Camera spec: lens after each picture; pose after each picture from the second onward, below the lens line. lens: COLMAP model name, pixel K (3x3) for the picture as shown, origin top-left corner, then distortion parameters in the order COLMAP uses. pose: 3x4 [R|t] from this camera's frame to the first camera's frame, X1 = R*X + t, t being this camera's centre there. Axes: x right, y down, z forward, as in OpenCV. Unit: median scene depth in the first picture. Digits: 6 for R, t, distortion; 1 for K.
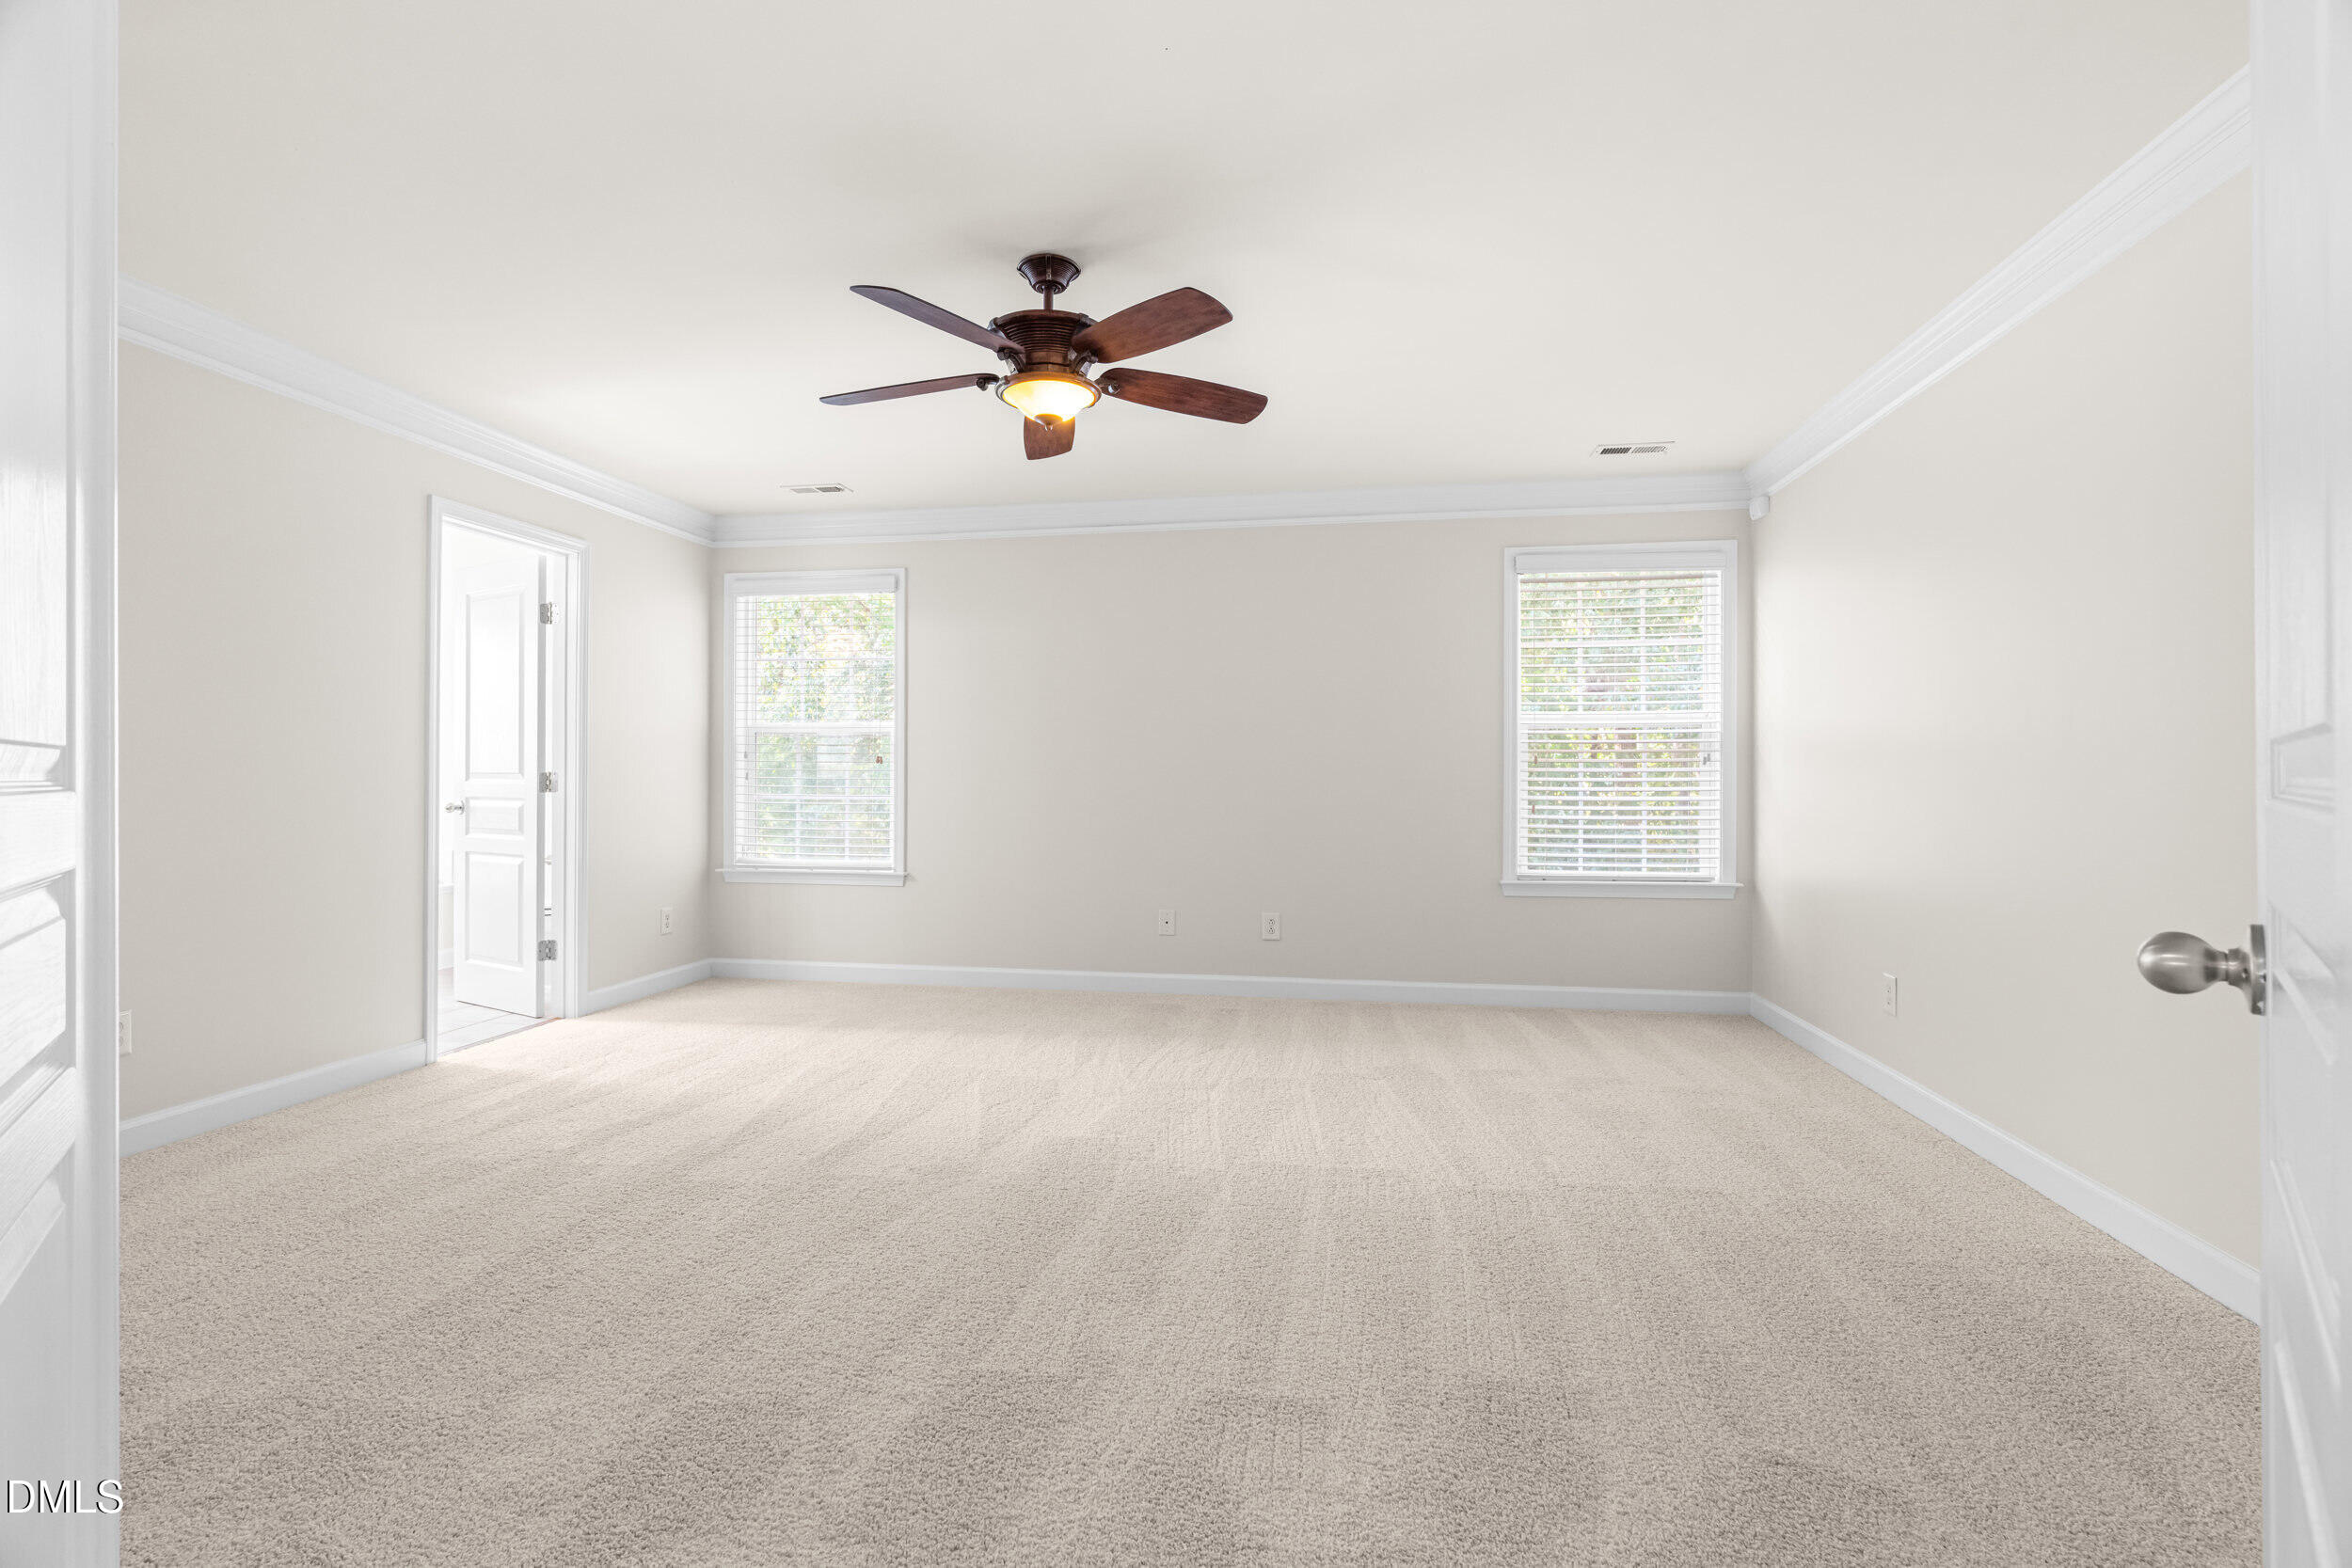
lens RADIAL K [[1069.1, 0, 1179.1], [0, 1069.1, 766.0], [0, 0, 1]] dist [-0.007753, 0.000983]
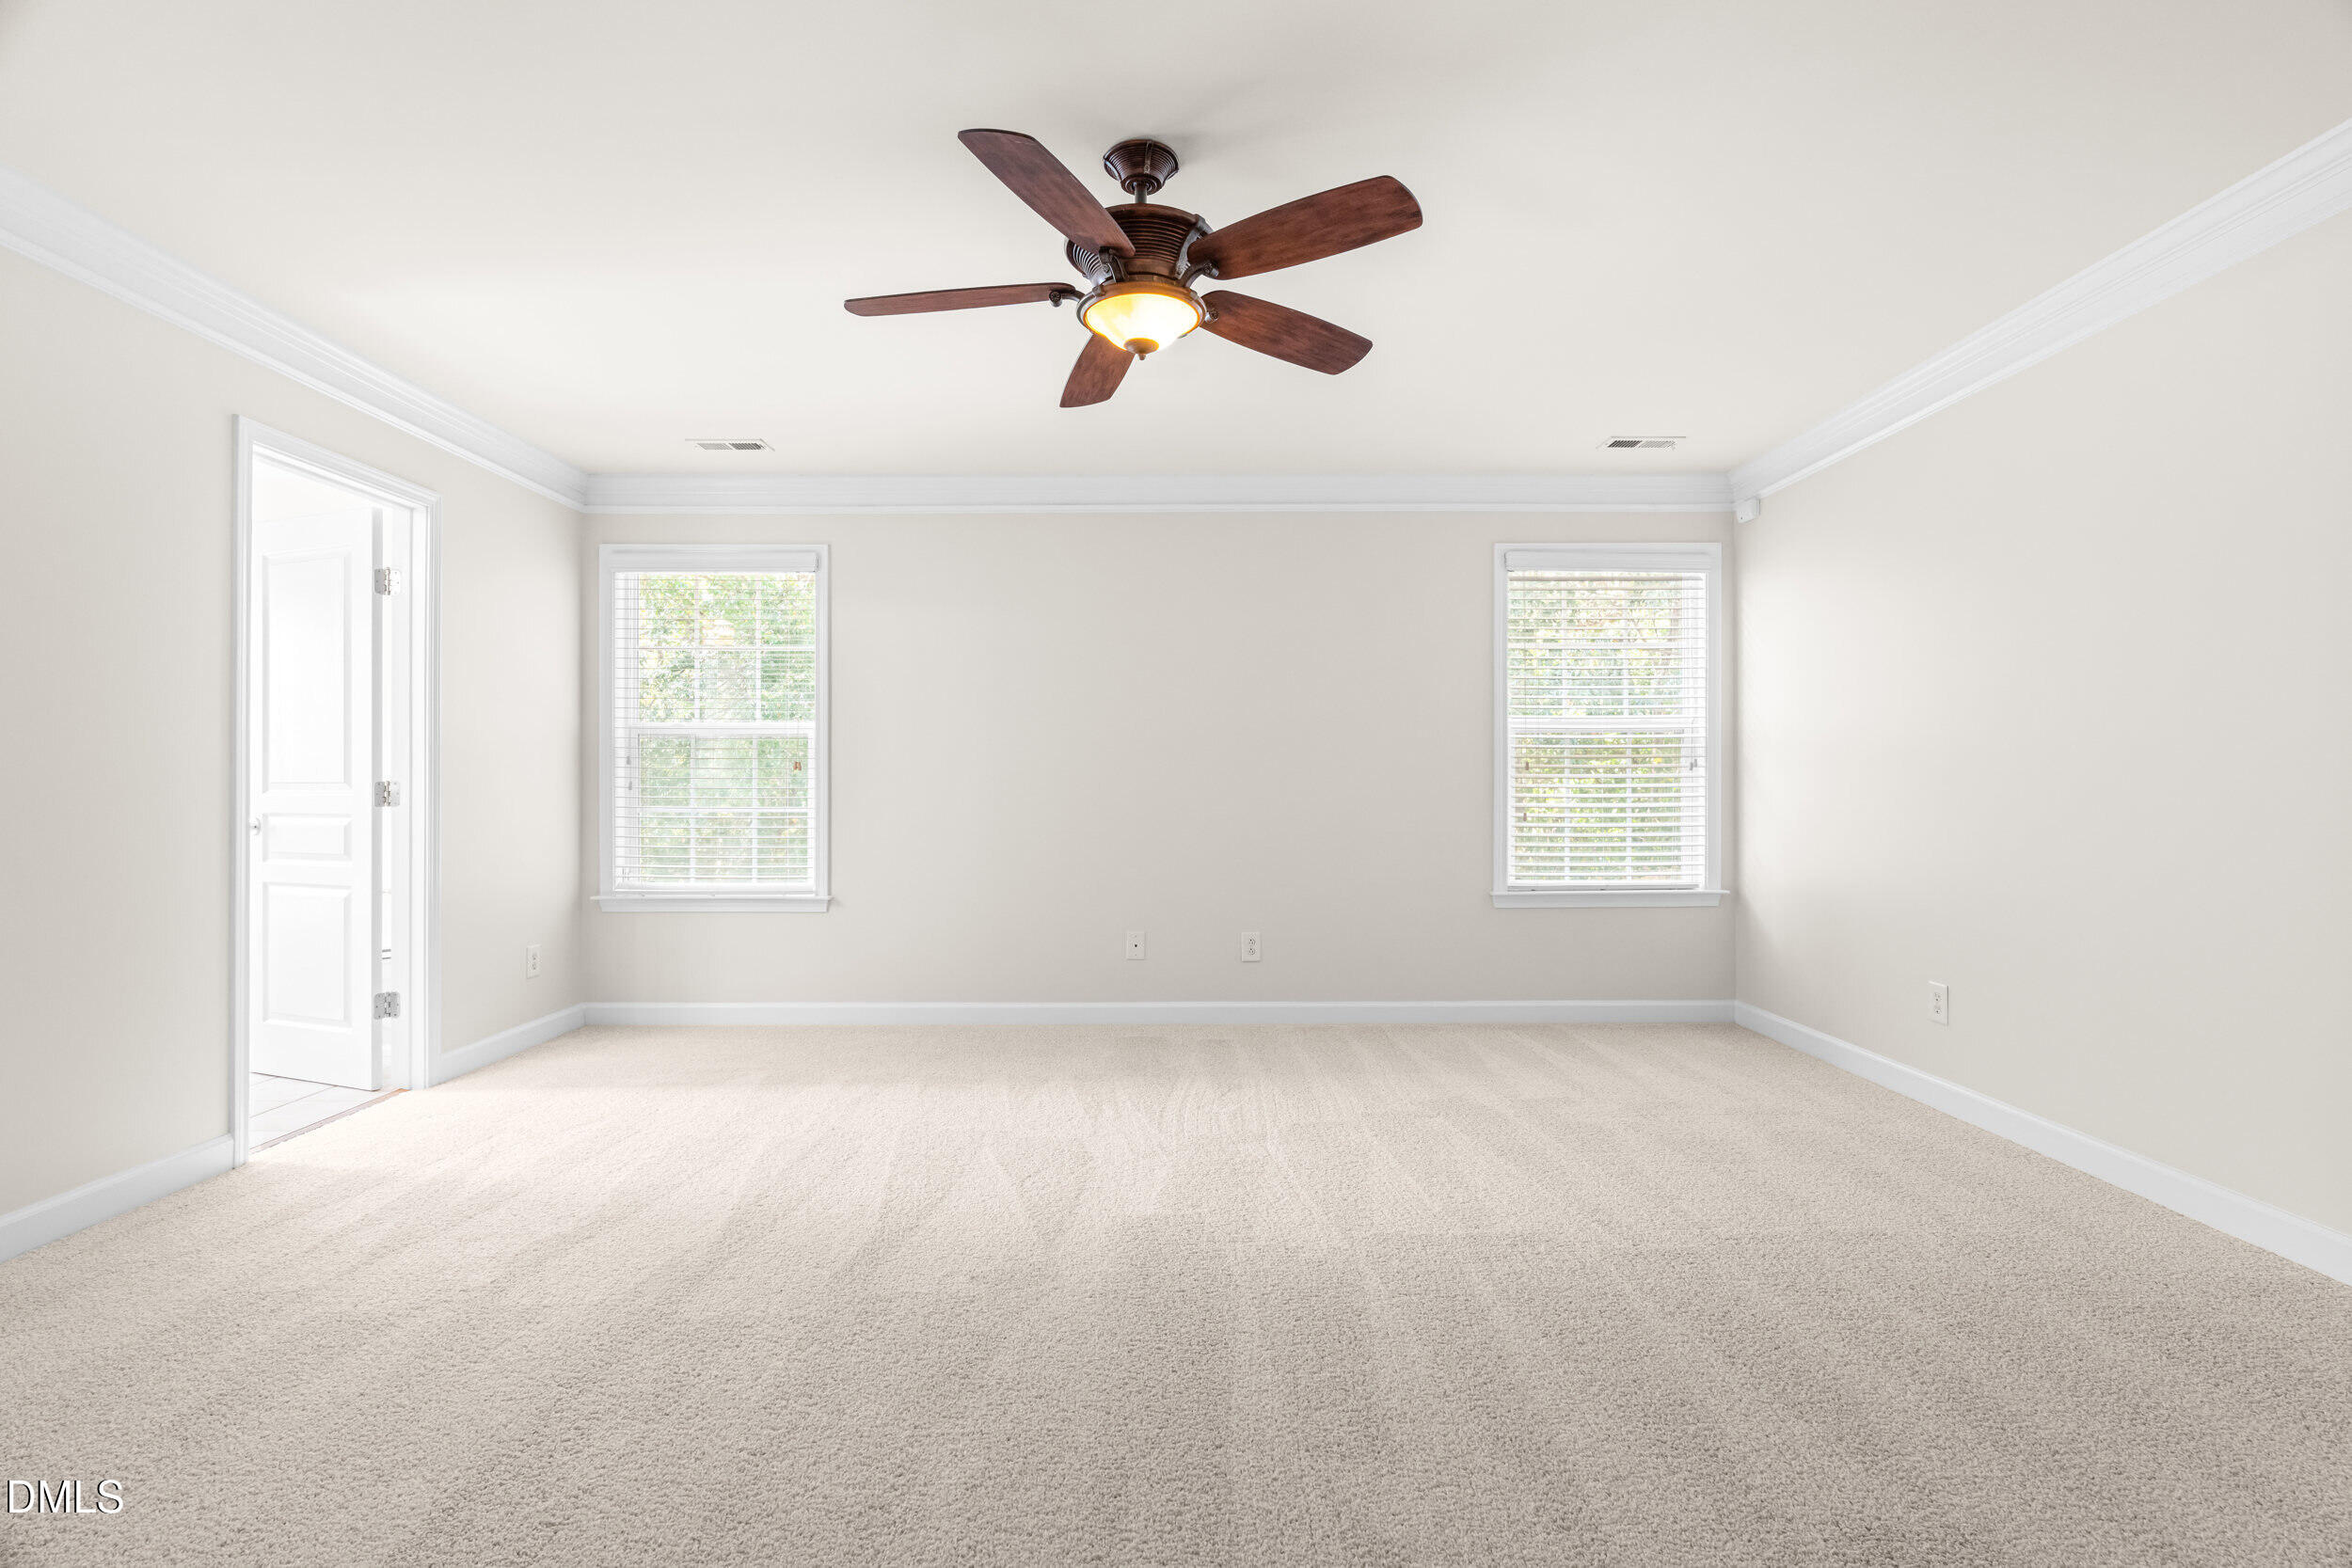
lens RADIAL K [[1062.8, 0, 1178.4], [0, 1062.8, 776.6], [0, 0, 1]] dist [-0.005687, 0.001288]
pose [[0.985283, -0.002168, 0.170915, -0.145555], [0.001940, 0.999997, 0.001501, 0.002362], [-0.170918, -0.001147, 0.985285, 0.121107]]
